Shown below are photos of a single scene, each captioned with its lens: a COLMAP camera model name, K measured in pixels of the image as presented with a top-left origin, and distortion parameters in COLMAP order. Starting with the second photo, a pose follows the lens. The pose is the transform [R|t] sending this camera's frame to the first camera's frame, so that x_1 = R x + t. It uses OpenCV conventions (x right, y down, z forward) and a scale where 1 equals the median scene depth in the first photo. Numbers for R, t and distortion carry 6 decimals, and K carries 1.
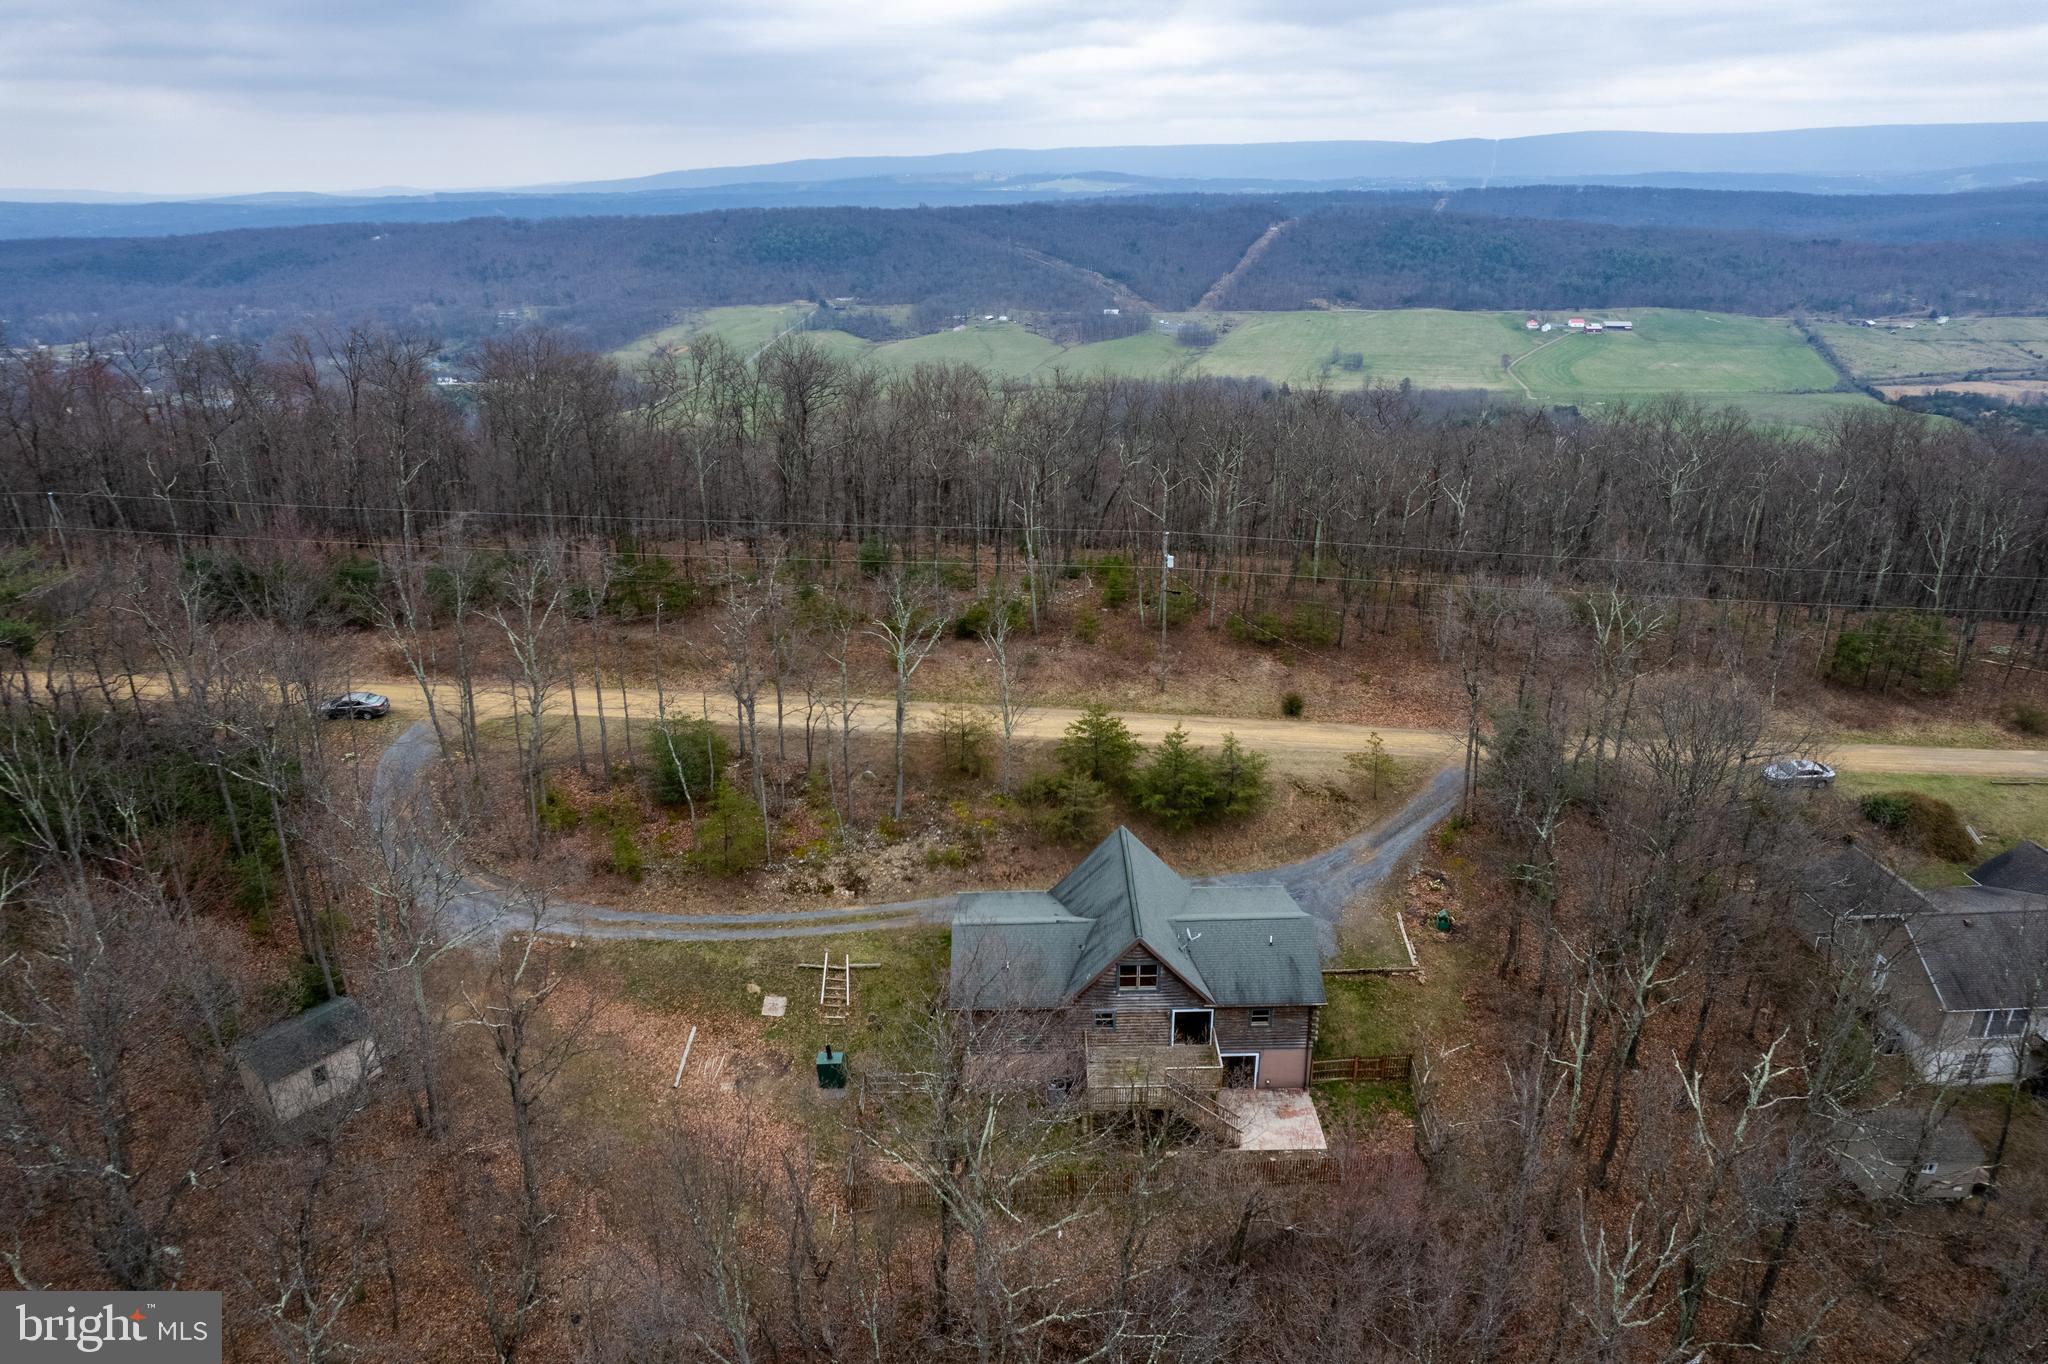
lens RADIAL K [[1315.4, 0, 1030.9], [0, 1315.4, 690.3], [0, 0, 1]] dist [-0.071266, 0.069051]
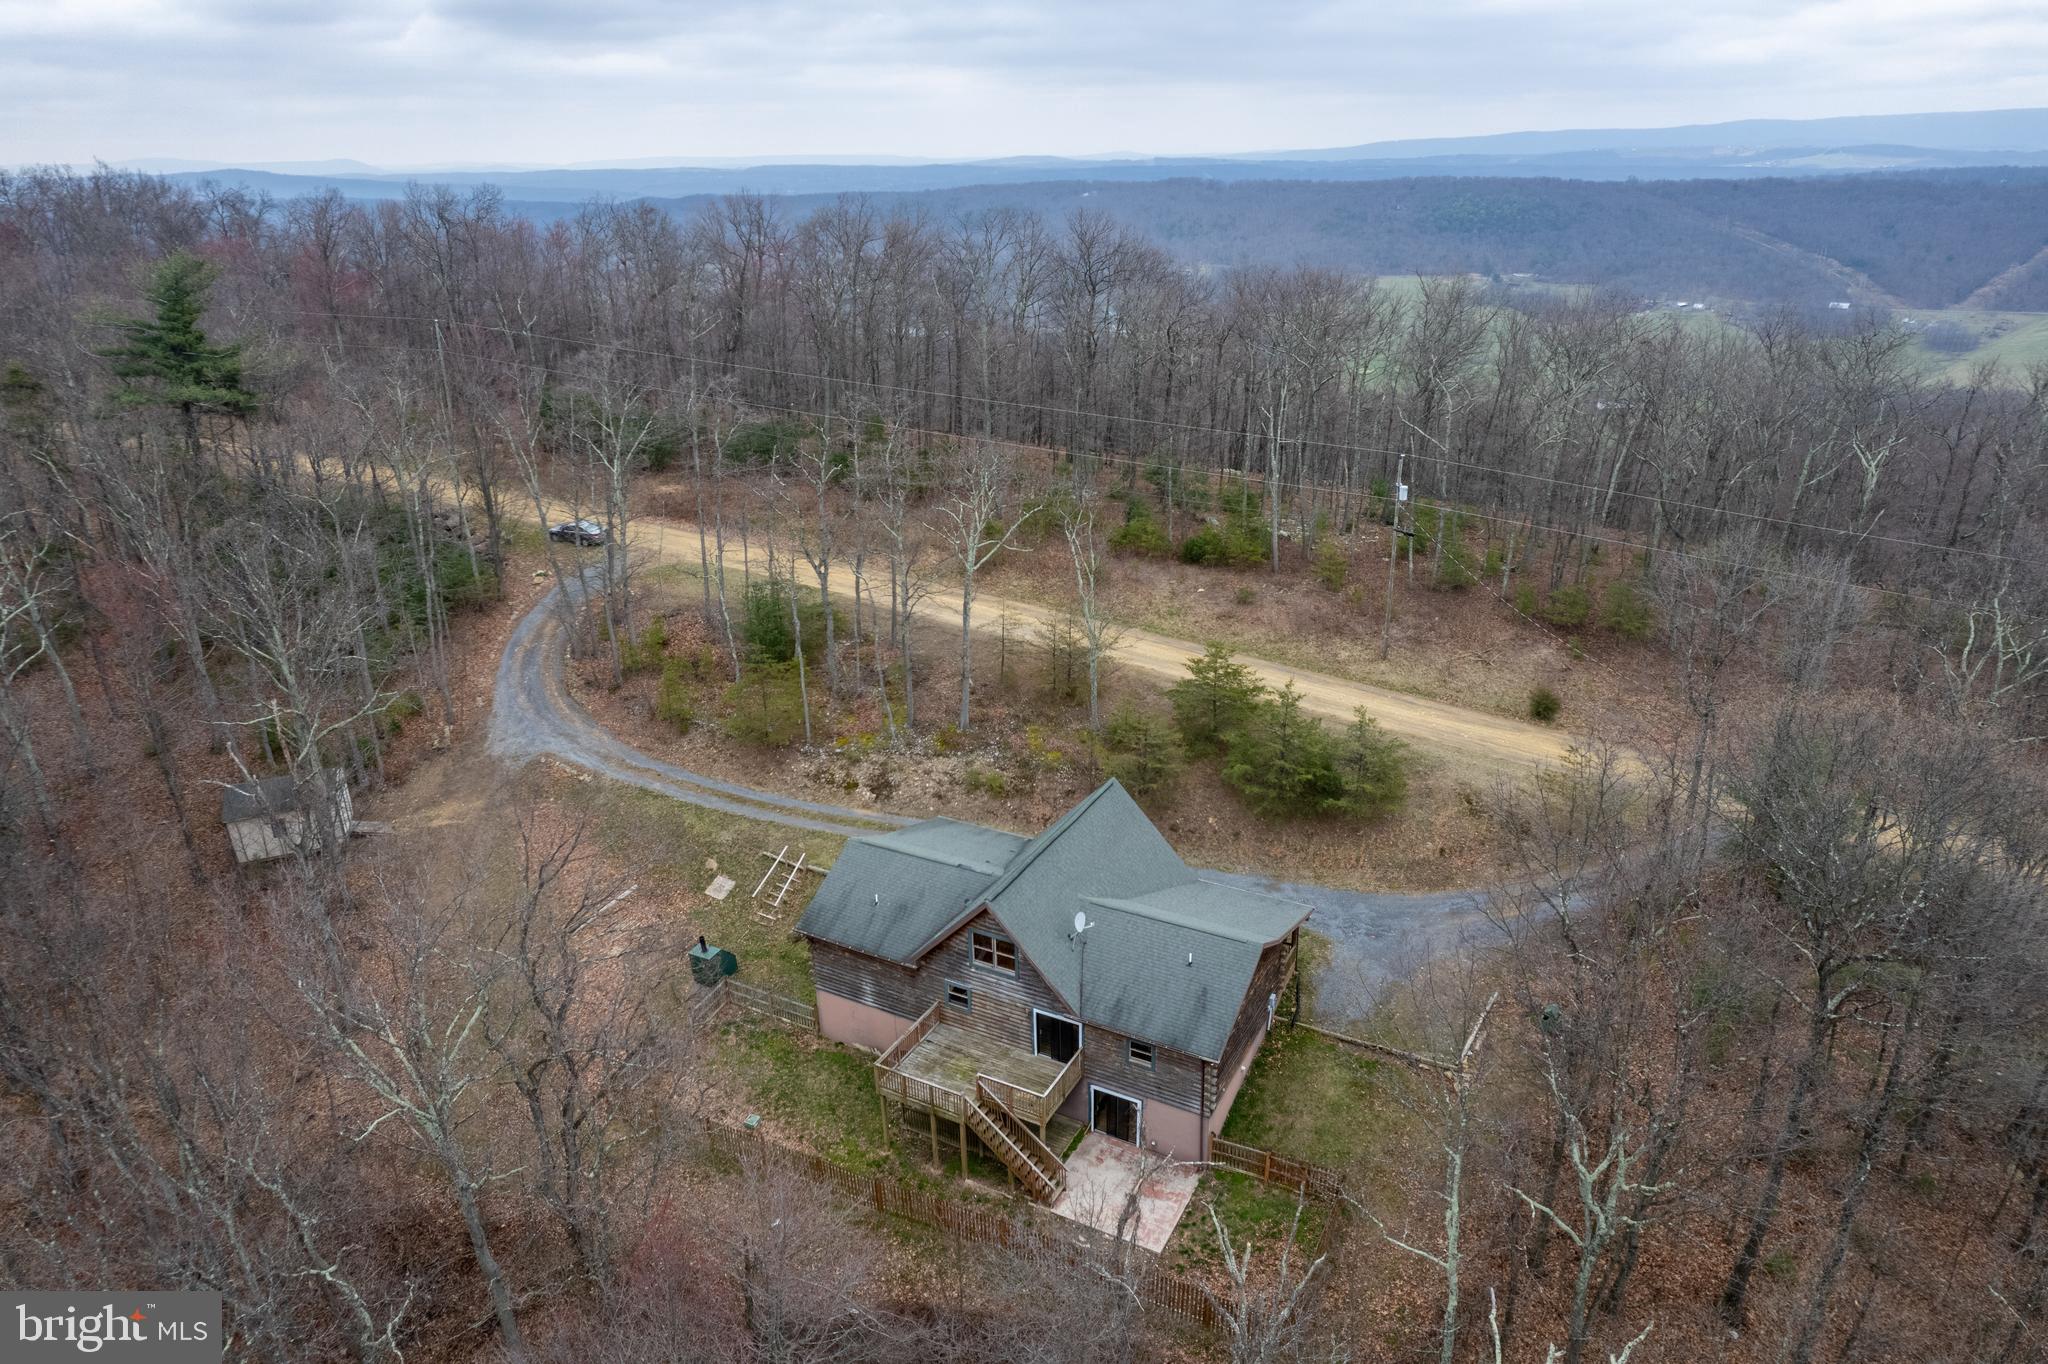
lens RADIAL K [[1315.4, 0, 1028.1], [0, 1315.4, 682.2], [0, 0, 1]] dist [-0.071266, 0.069051]
pose [[0.877927, 0.181903, -0.442893, 0.021832], [-0.175632, 0.982888, 0.055539, 0.000705], [0.445417, 0.029027, 0.894852, 0.016106]]
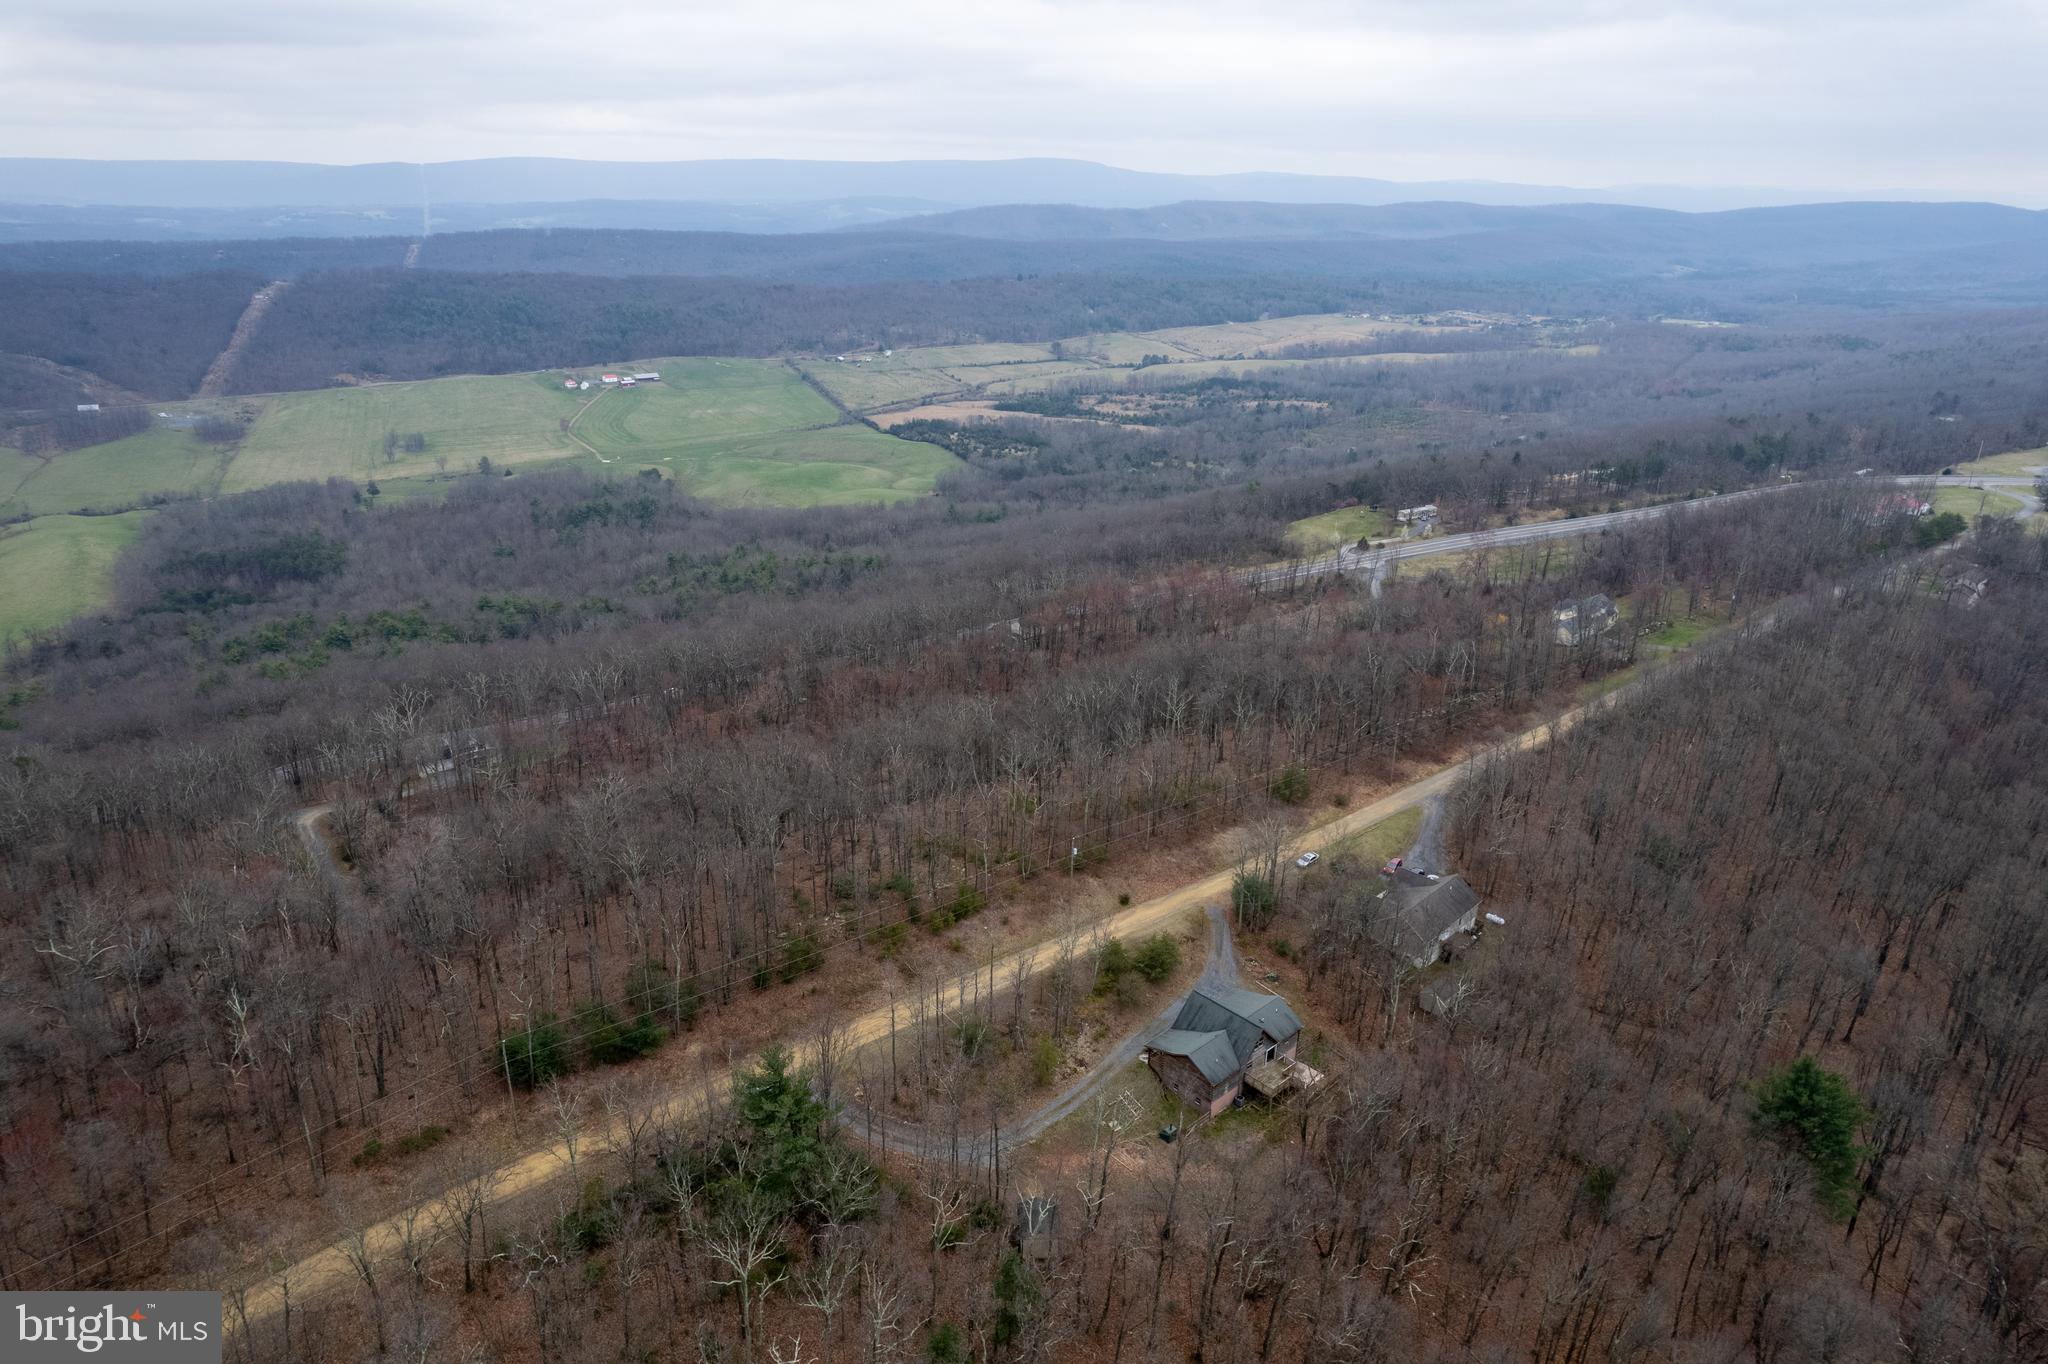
lens RADIAL K [[1315.4, 0, 1033.9], [0, 1315.4, 691.7], [0, 0, 1]] dist [-0.071266, 0.069051]
pose [[0.740507, -0.222305, 0.634216, -0.089359], [0.231304, 0.970356, 0.070059, -0.038009], [-0.630990, 0.094817, 0.769975, -0.038973]]
